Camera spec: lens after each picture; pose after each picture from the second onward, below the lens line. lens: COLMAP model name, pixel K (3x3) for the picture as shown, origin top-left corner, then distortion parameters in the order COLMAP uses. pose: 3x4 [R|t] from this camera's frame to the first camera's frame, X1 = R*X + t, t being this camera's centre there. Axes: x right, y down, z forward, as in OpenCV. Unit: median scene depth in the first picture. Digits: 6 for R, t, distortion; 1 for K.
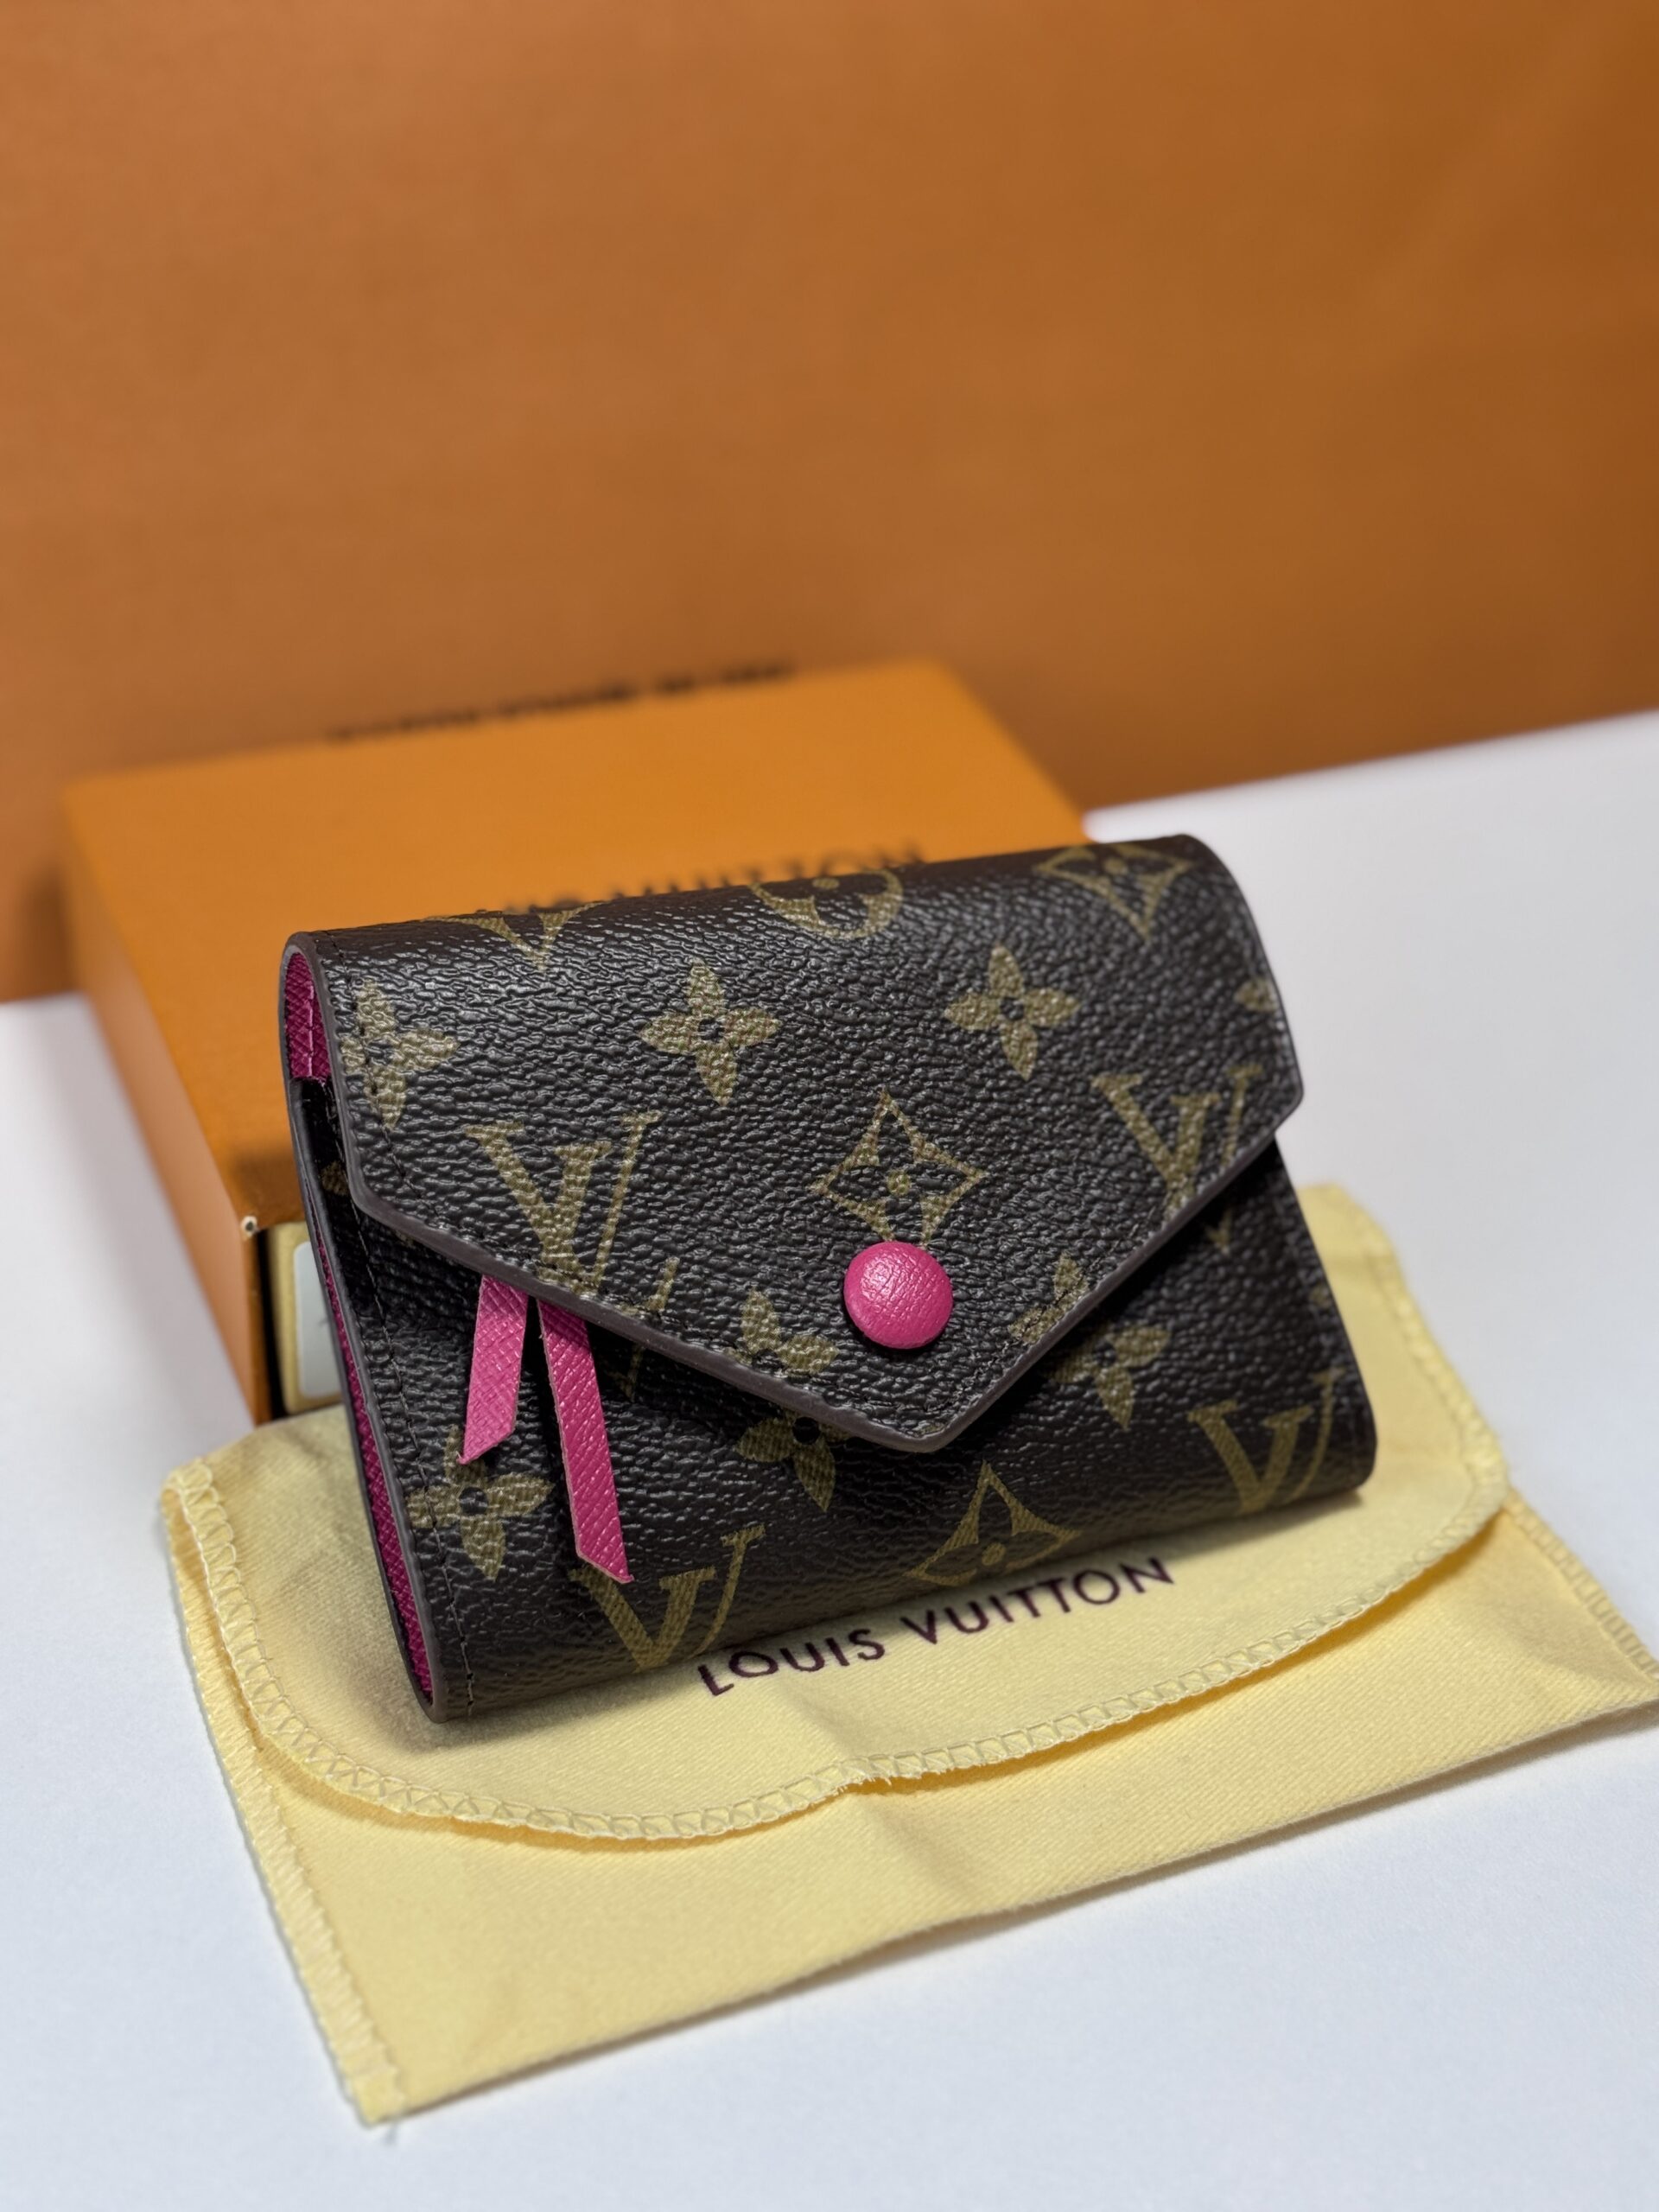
lens RADIAL K [[3140.7, 0, 832.7], [0, 3140.7, 1109.5], [0, 0, 1]] dist [0.130815, -0.106864]
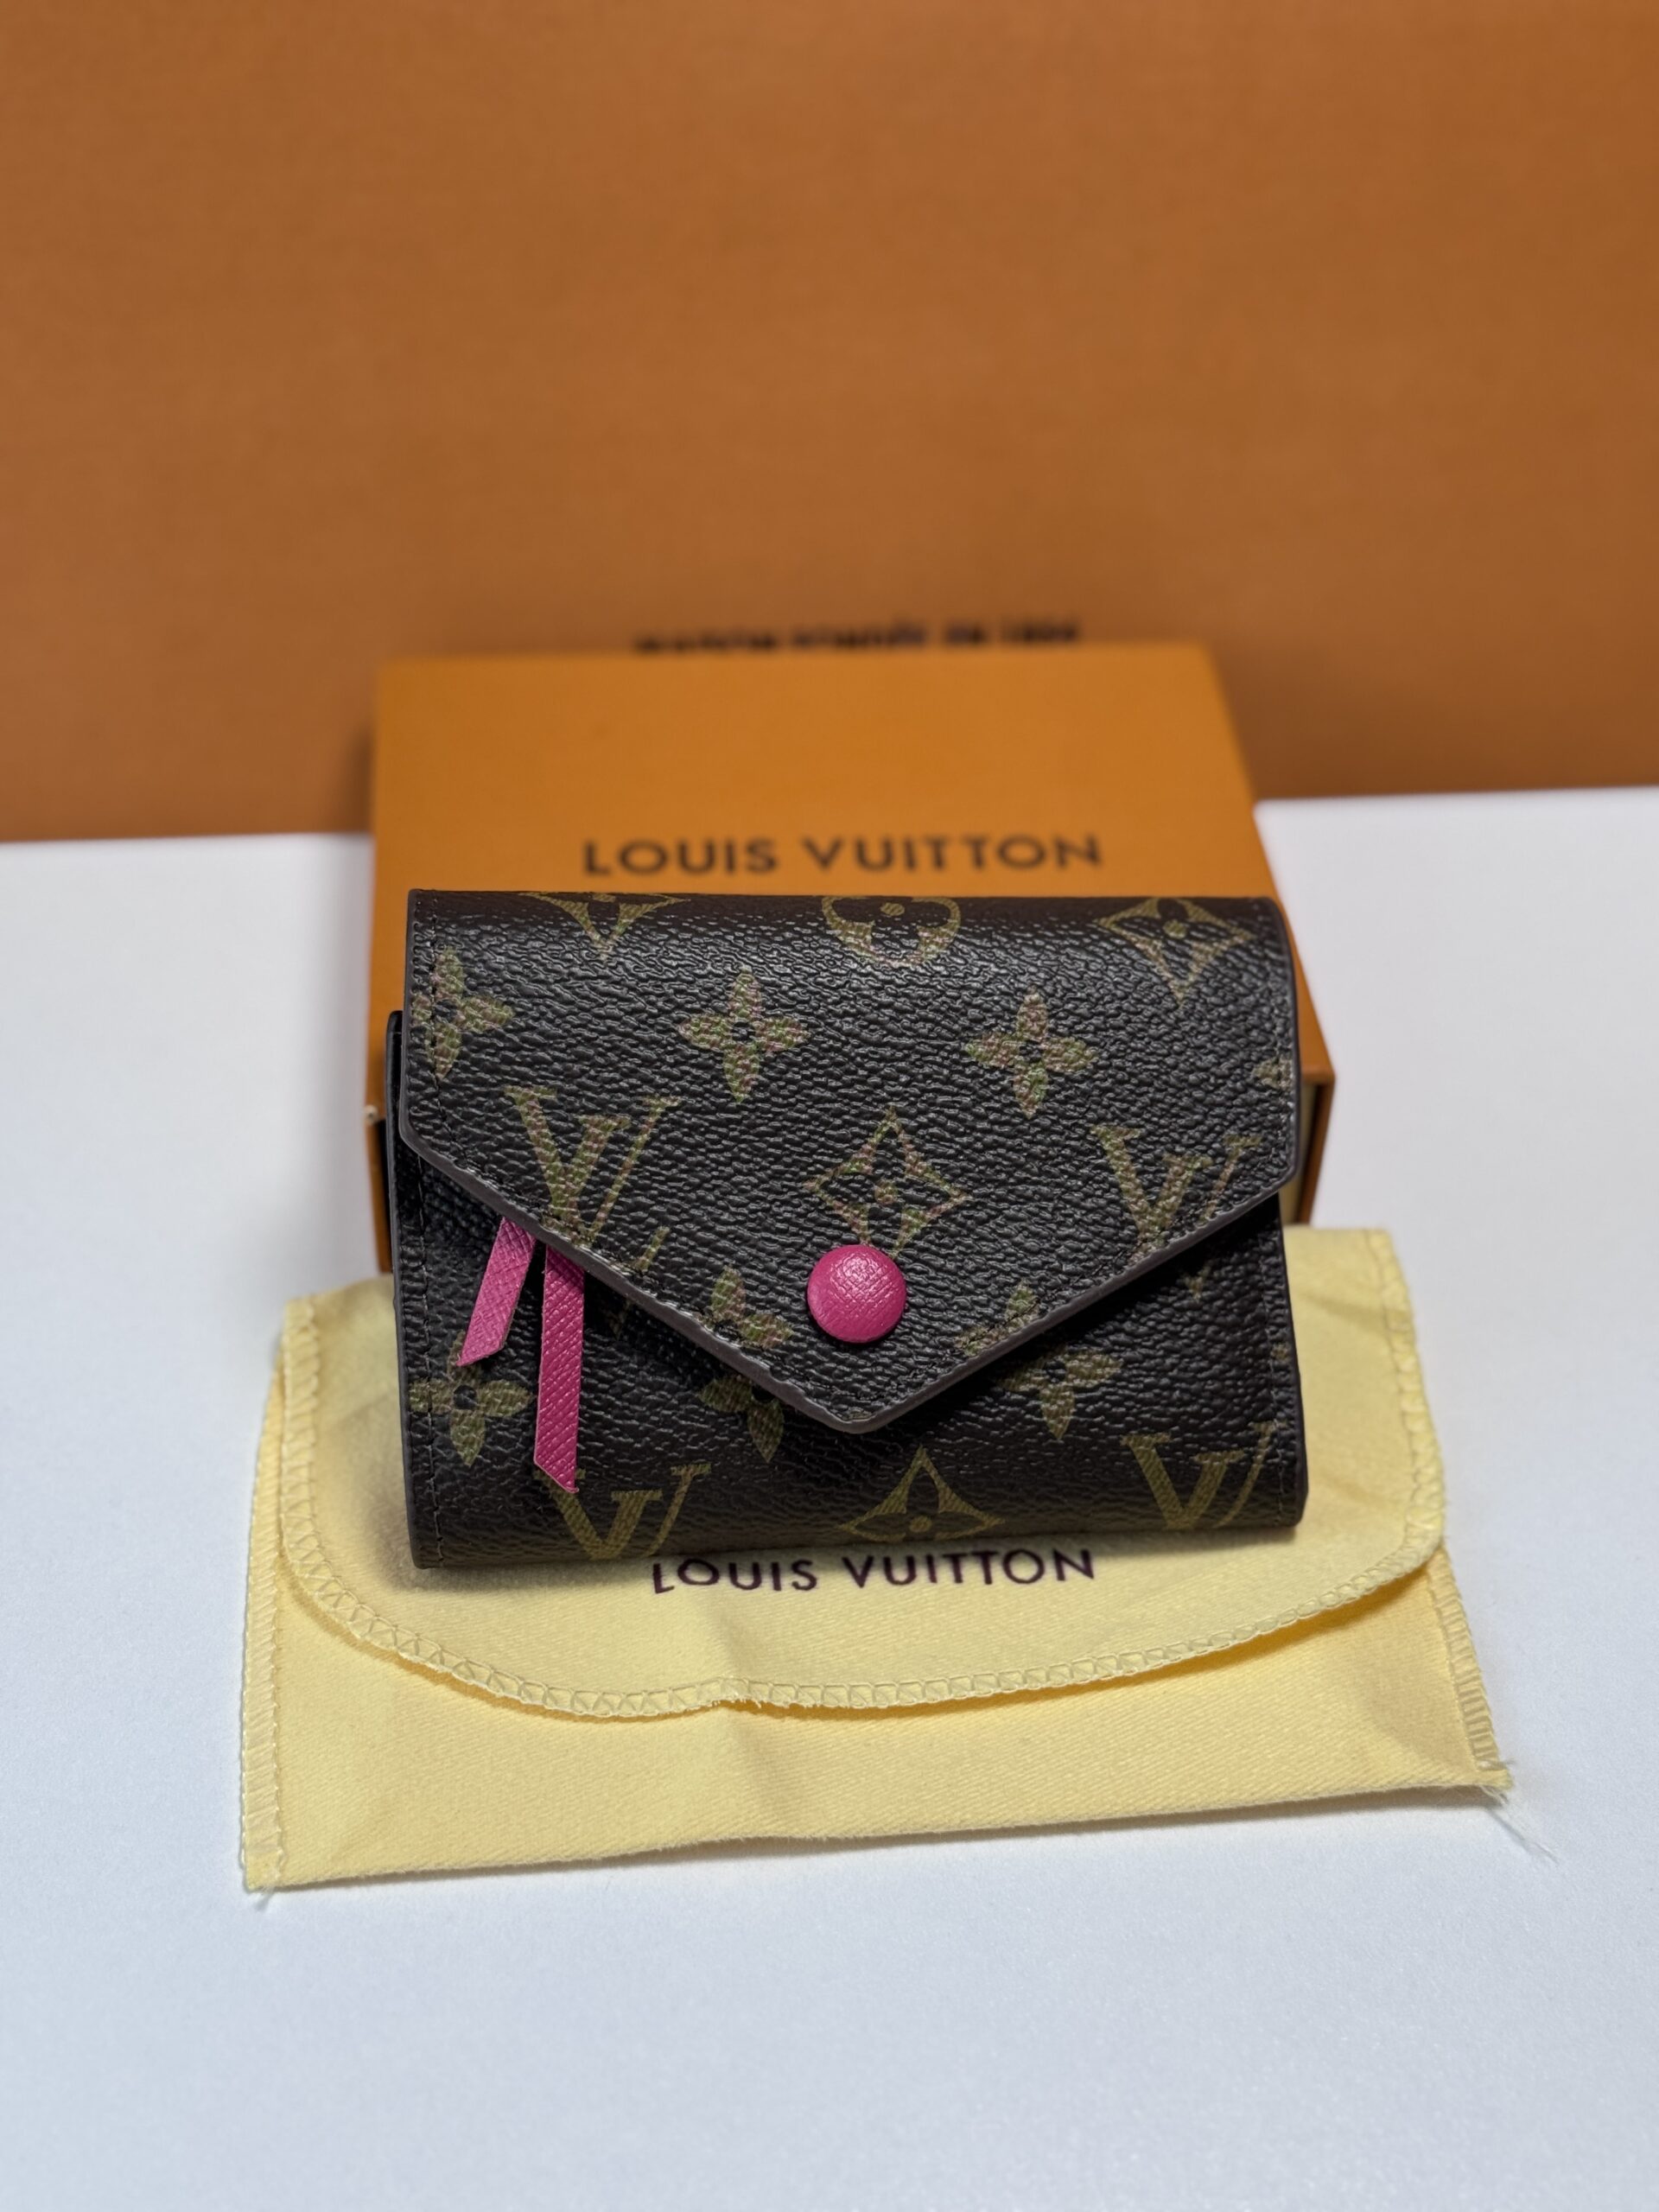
lens RADIAL K [[3140.7, 0, 832.7], [0, 3140.7, 1109.5], [0, 0, 1]] dist [0.130815, -0.106864]
pose [[0.955936, 0.186897, -0.226396, 0.254980], [-0.159859, 0.978201, 0.132546, -0.153962], [0.246233, -0.090514, 0.964975, -0.092752]]
